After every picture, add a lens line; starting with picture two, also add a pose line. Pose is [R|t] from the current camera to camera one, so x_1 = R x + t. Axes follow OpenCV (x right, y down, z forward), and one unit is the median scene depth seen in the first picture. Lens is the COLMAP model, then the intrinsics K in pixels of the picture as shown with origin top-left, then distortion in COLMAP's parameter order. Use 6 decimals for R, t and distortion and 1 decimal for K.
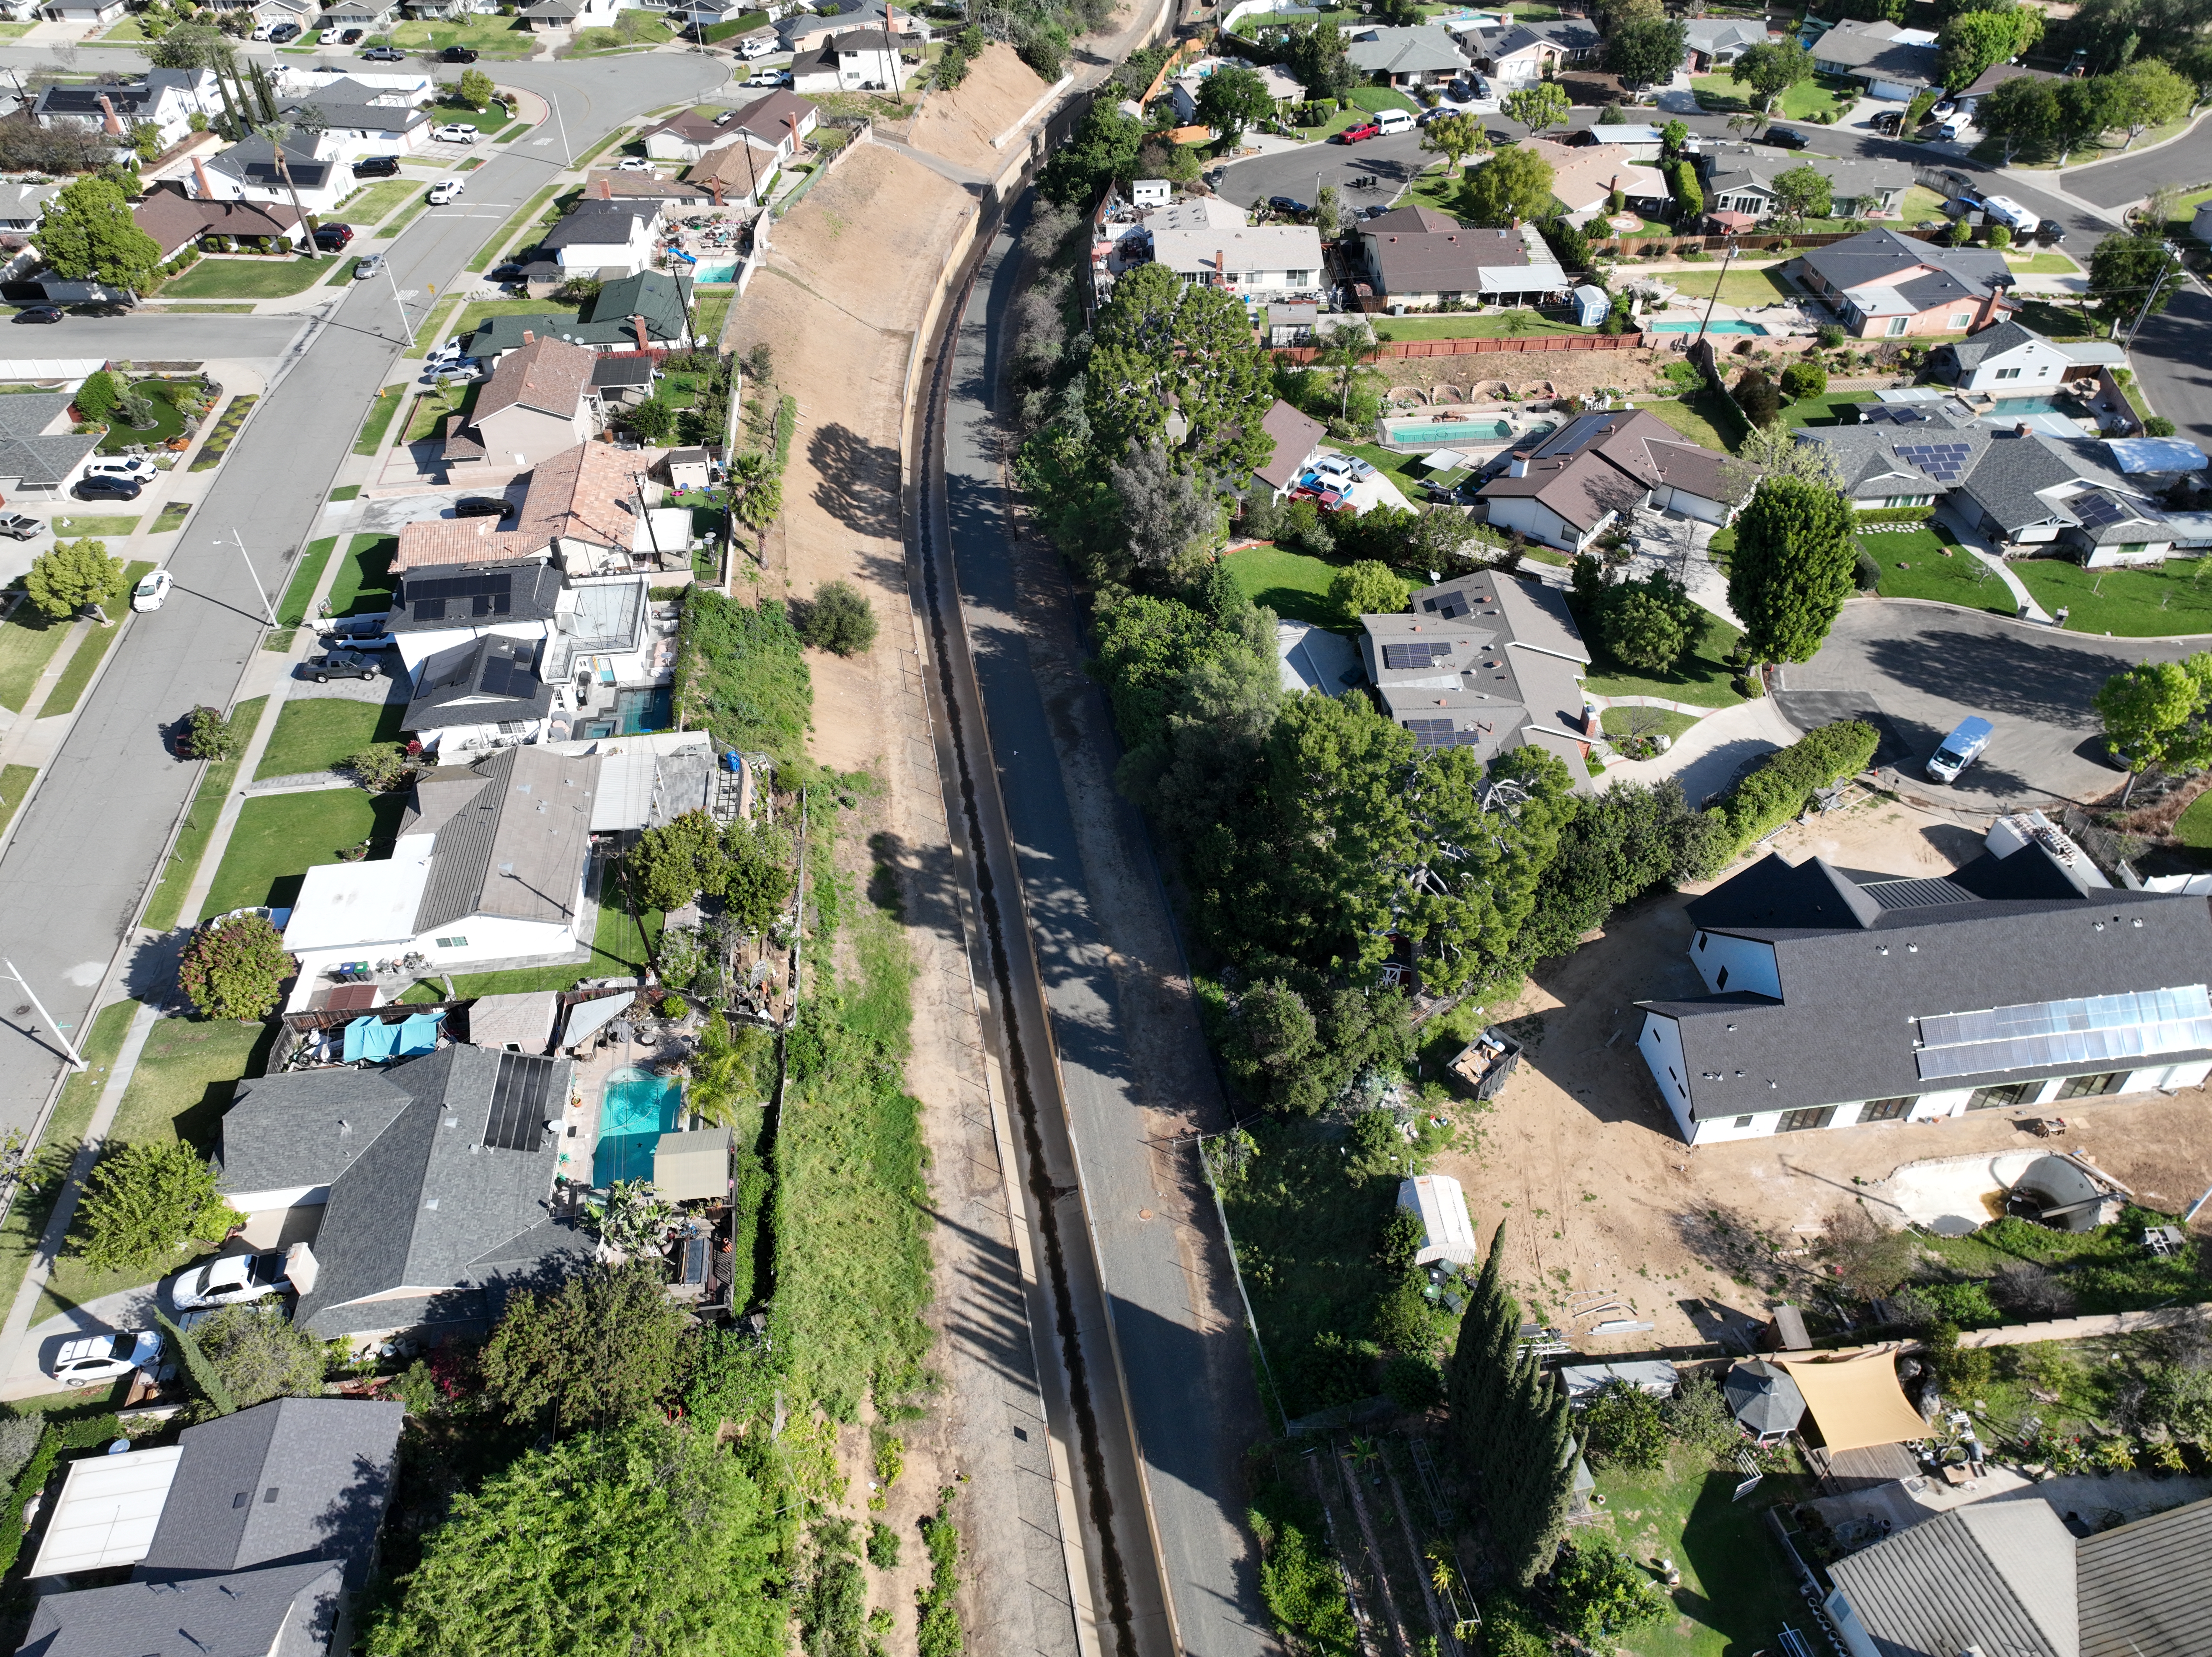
lens RADIAL K [[1556.8, 0, 1099.6], [0, 1556.8, 827.6], [0, 0, 1]] dist [-0.002606, 0.021232]
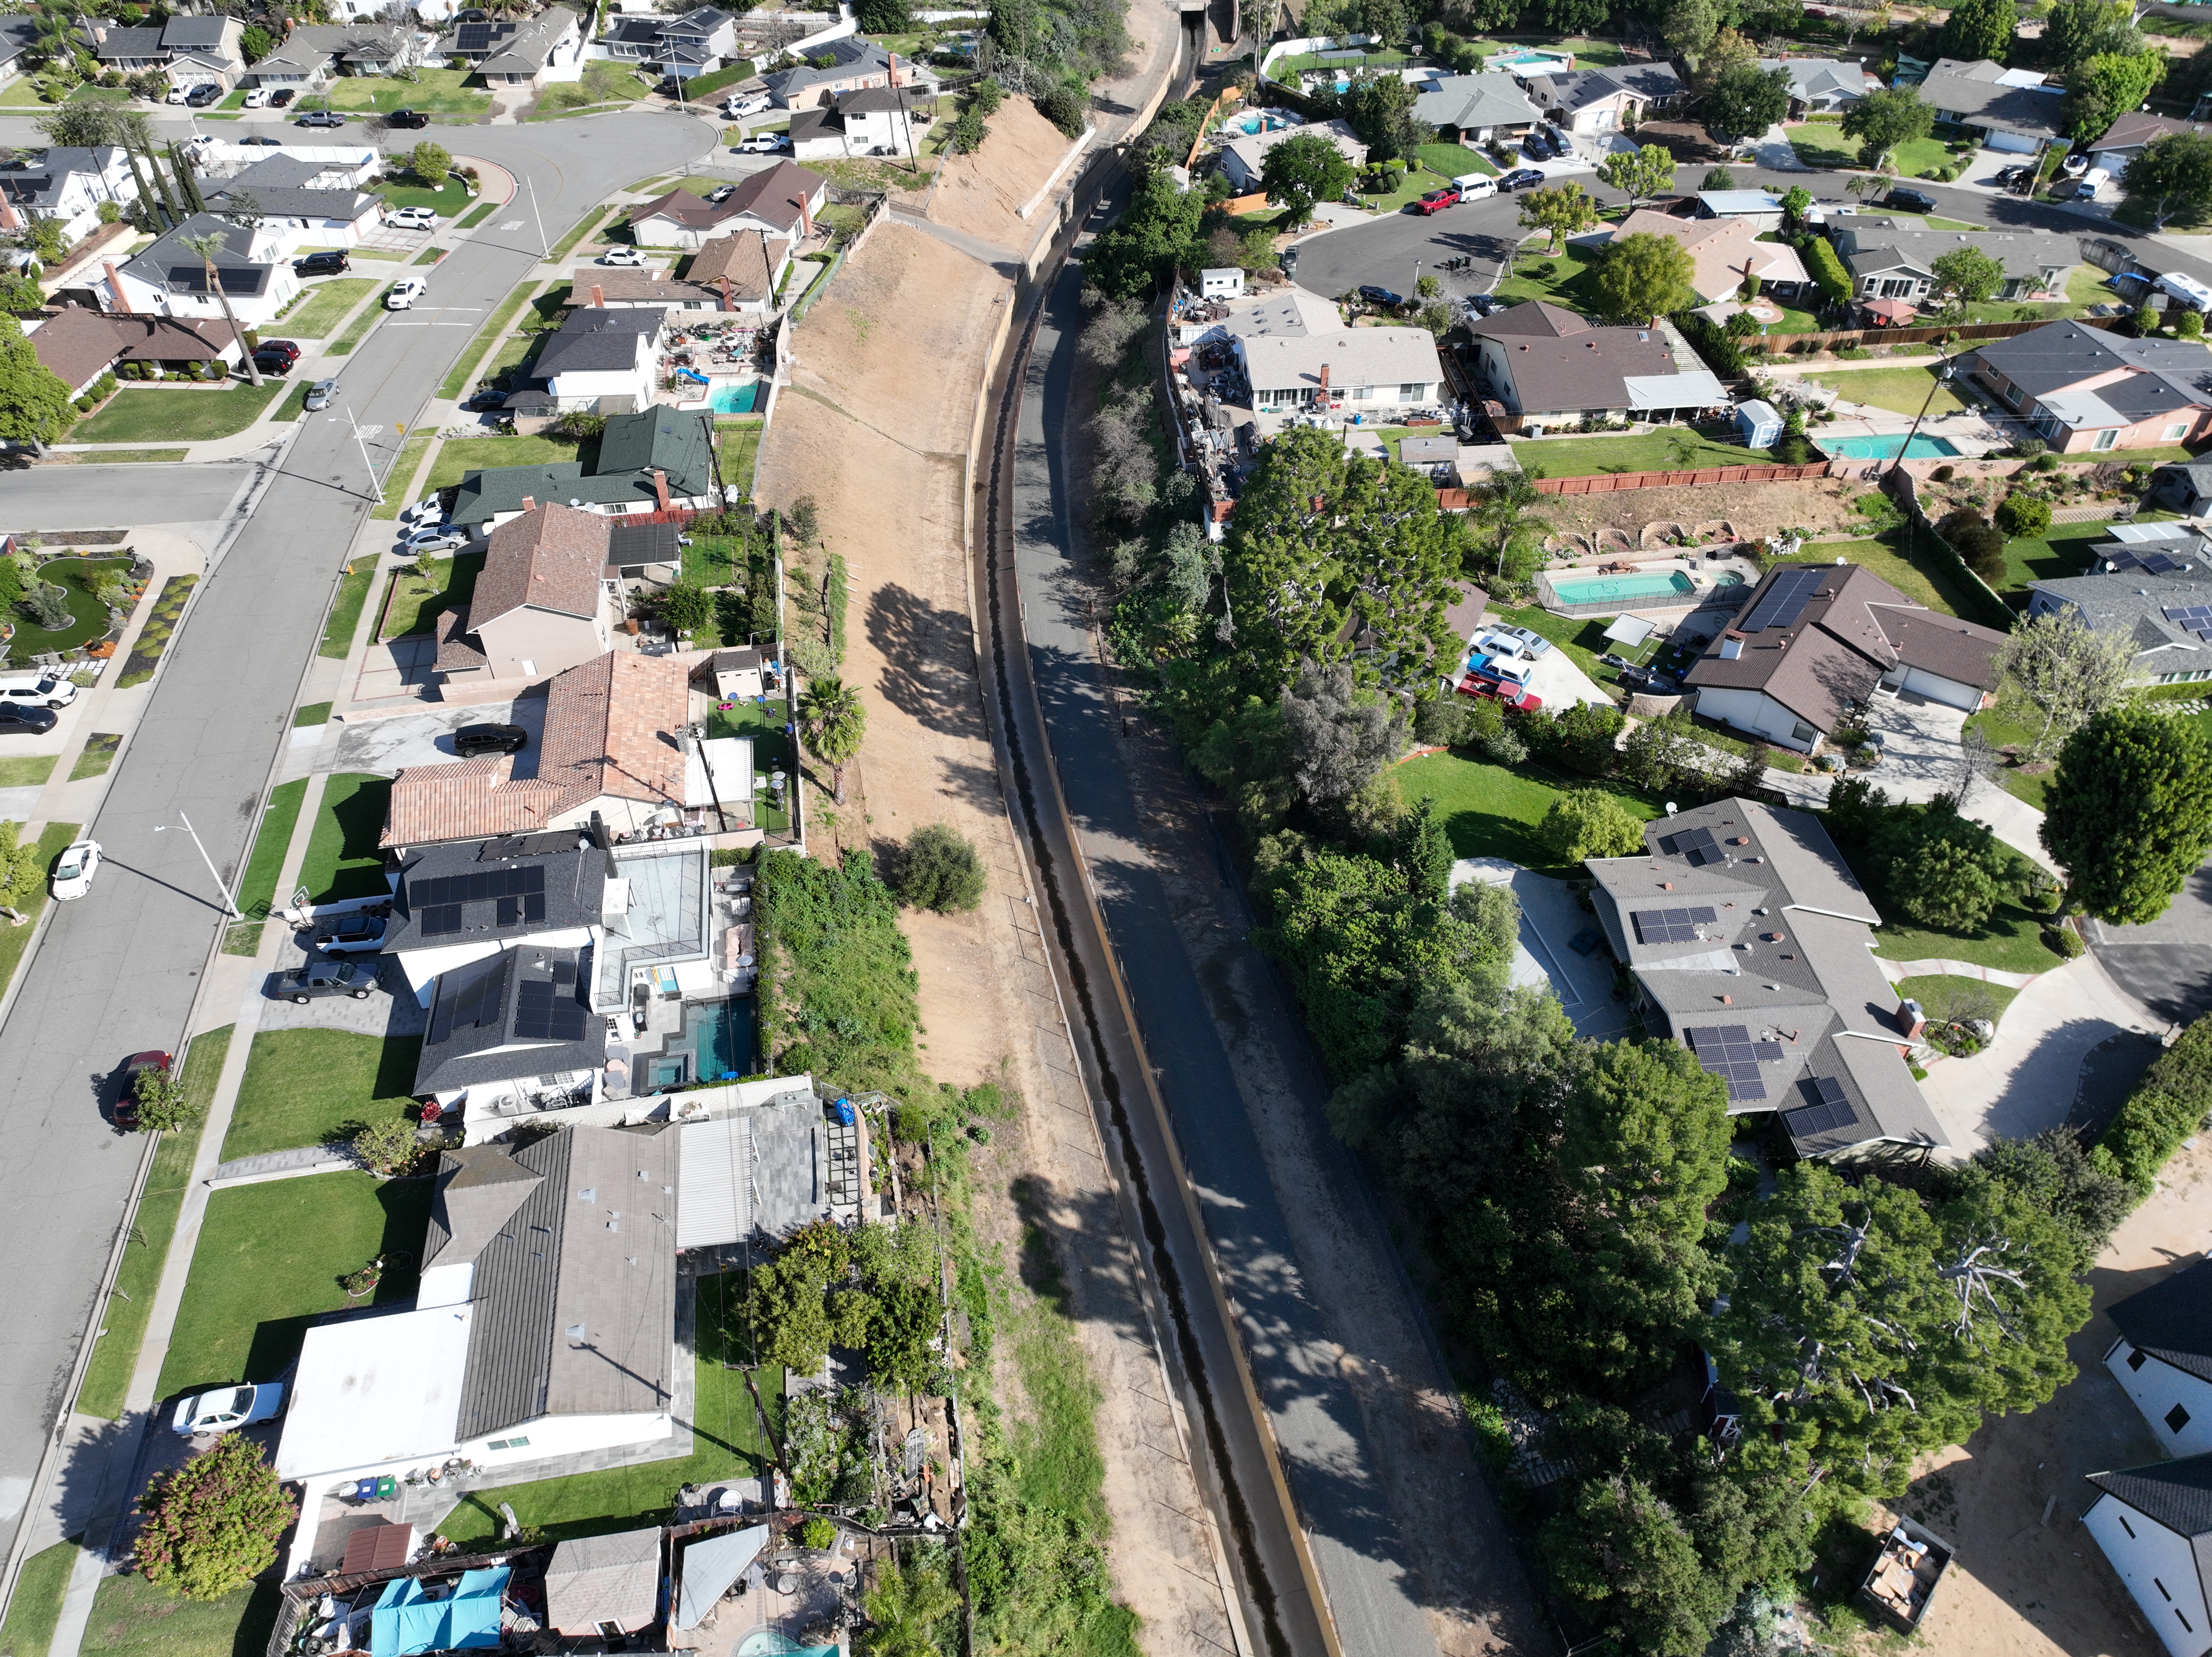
lens RADIAL K [[1556.8, 0, 1099.6], [0, 1556.8, 827.6], [0, 0, 1]] dist [-0.002606, 0.021232]
pose [[0.998944, -0.029302, 0.035376, -0.095136], [0.029089, 0.999556, 0.006521, -0.136280], [-0.035551, -0.005485, 0.999353, 0.155984]]
